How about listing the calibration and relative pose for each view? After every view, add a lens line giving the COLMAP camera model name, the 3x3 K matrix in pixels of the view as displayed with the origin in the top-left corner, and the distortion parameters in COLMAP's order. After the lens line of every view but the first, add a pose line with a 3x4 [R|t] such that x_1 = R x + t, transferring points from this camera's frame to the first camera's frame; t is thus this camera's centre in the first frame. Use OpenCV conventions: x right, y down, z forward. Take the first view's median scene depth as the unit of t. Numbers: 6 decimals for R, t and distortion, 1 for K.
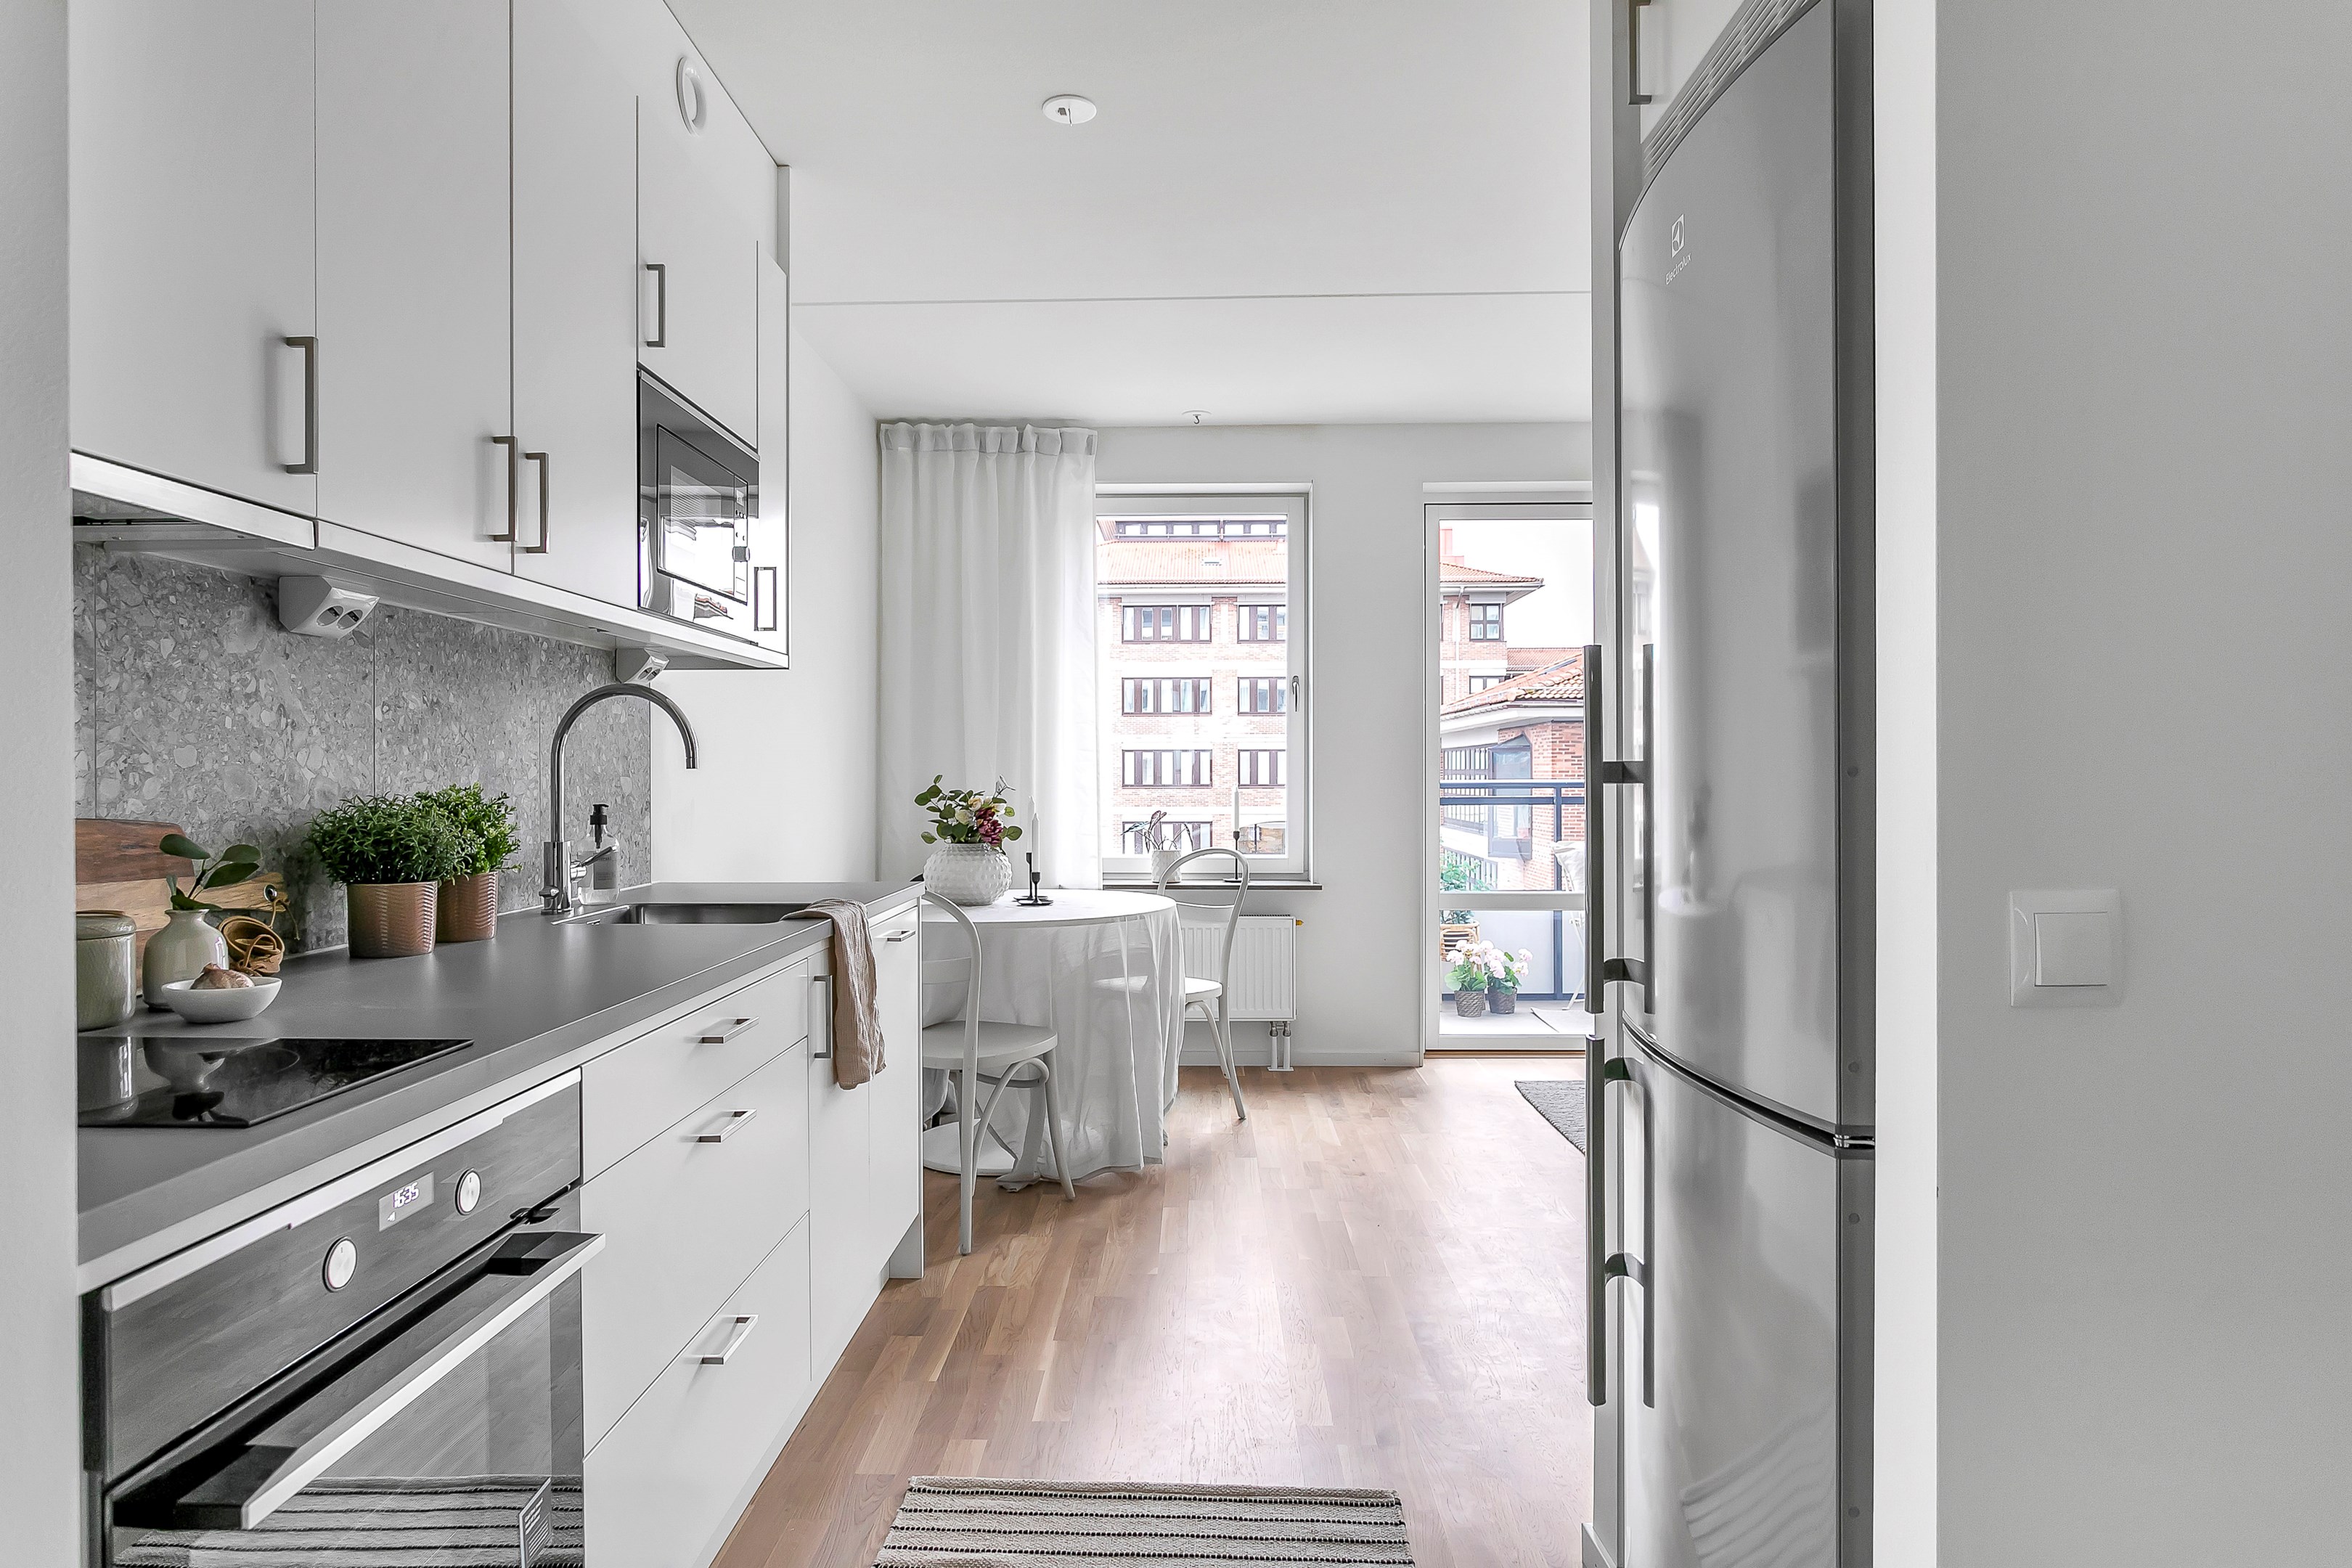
lens RADIAL K [[1323.6, 0, 1136.3], [0, 1323.6, 793.7], [0, 0, 1]] dist [-0.000419, 0.000852]
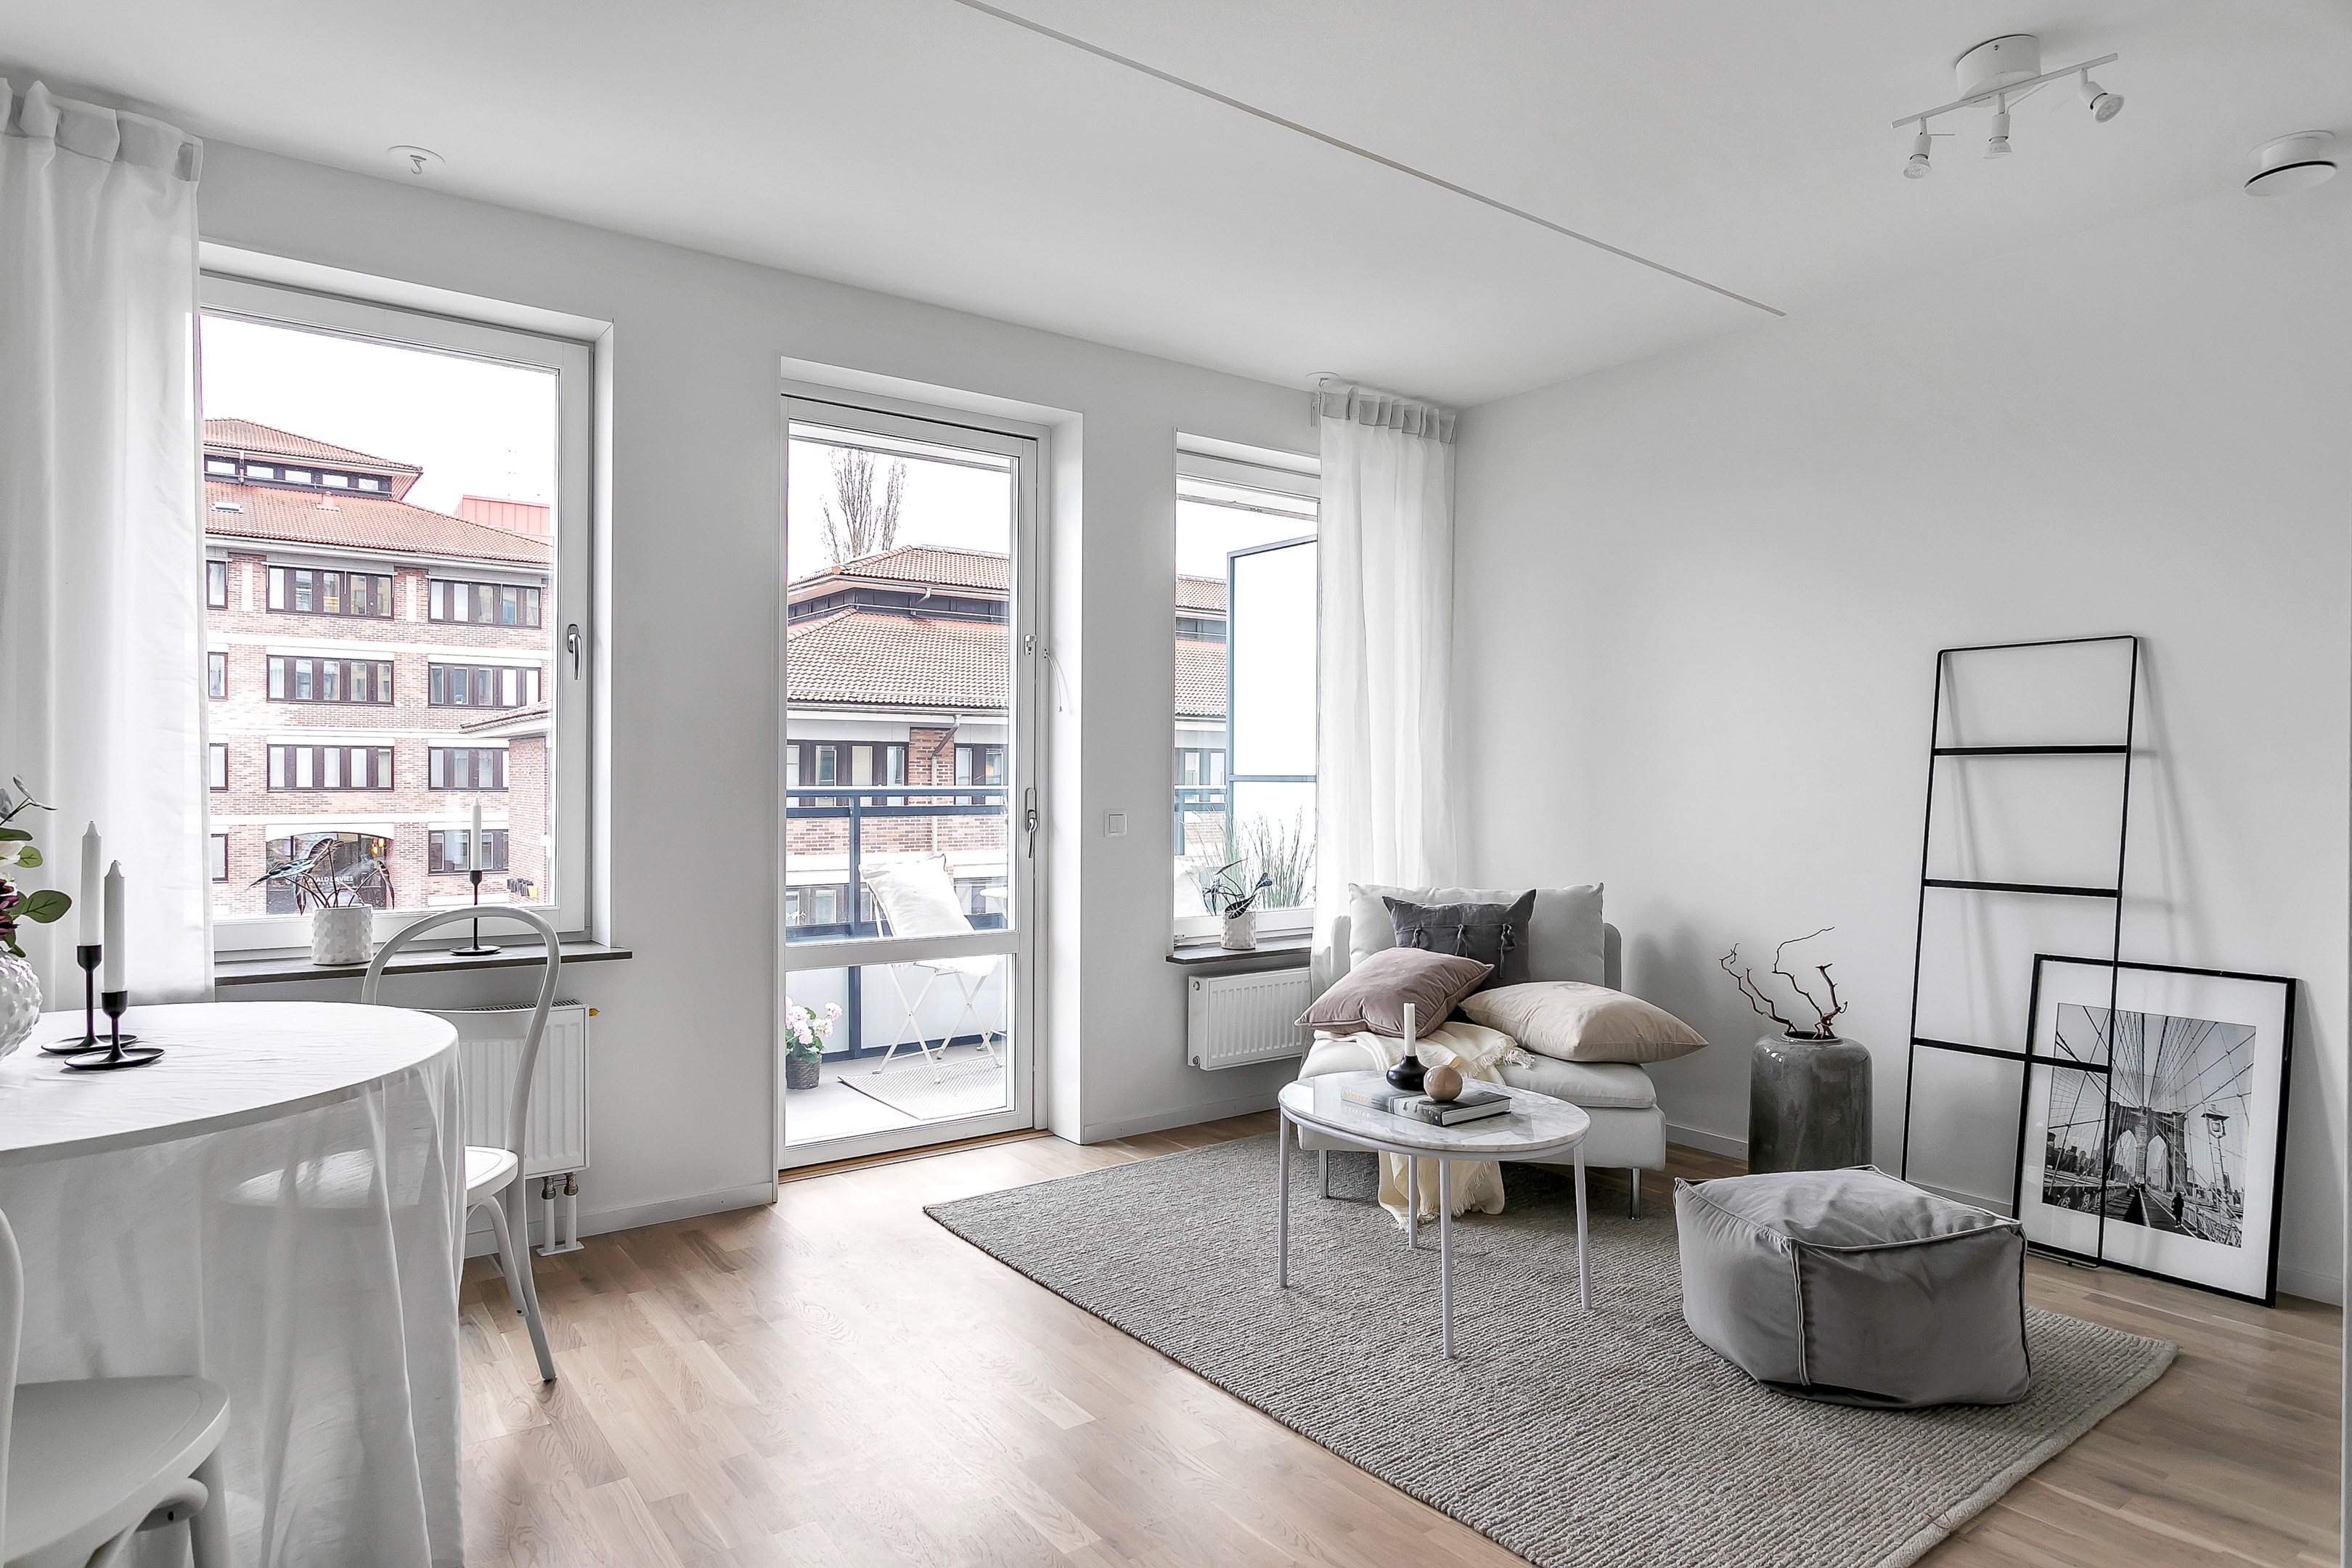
lens RADIAL K [[1323.6, 0, 1136.3], [0, 1323.6, 793.7], [0, 0, 1]] dist [-0.000419, 0.000852]
pose [[0.785337, 0.000720, 0.619069, -0.026143], [0.001110, 0.999996, -0.002571, -0.002086], [-0.619068, 0.002706, 0.785333, 0.137705]]
